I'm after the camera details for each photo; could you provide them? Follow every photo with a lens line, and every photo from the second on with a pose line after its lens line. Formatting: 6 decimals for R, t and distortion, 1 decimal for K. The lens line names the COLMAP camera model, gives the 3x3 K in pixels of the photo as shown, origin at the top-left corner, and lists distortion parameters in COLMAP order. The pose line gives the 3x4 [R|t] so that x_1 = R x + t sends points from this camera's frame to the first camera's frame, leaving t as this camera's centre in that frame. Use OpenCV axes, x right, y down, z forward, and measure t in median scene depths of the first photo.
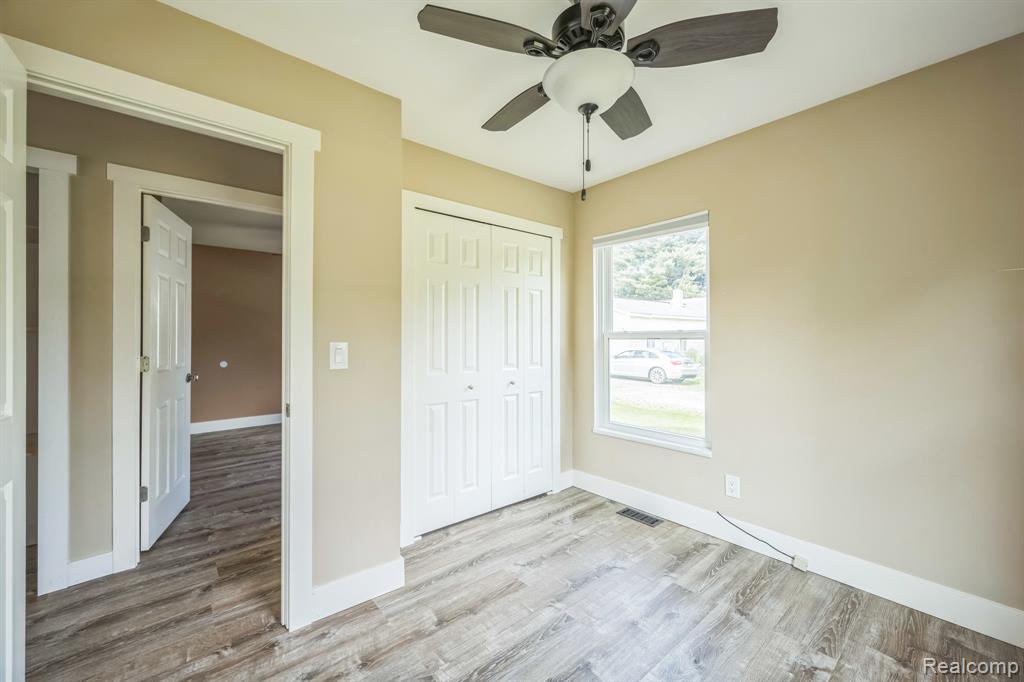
lens RADIAL K [[405.0, 0, 510.9], [0, 405.0, 336.2], [0, 0, 1]] dist [0.001115, -0.000258]
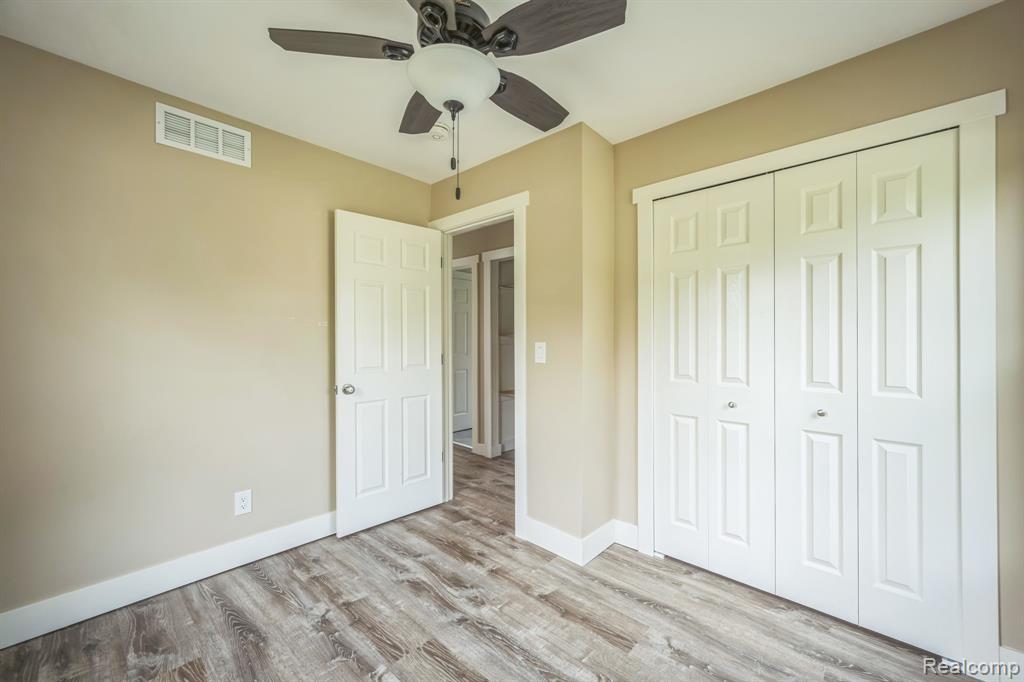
lens RADIAL K [[405.0, 0, 515.4], [0, 405.0, 338.5], [0, 0, 1]] dist [0.001115, -0.000258]
pose [[0.136107, 0.000620, -0.990694, 0.774118], [0.004379, 0.999990, 0.001227, -0.000361], [0.990684, -0.004505, 0.136103, 0.659771]]
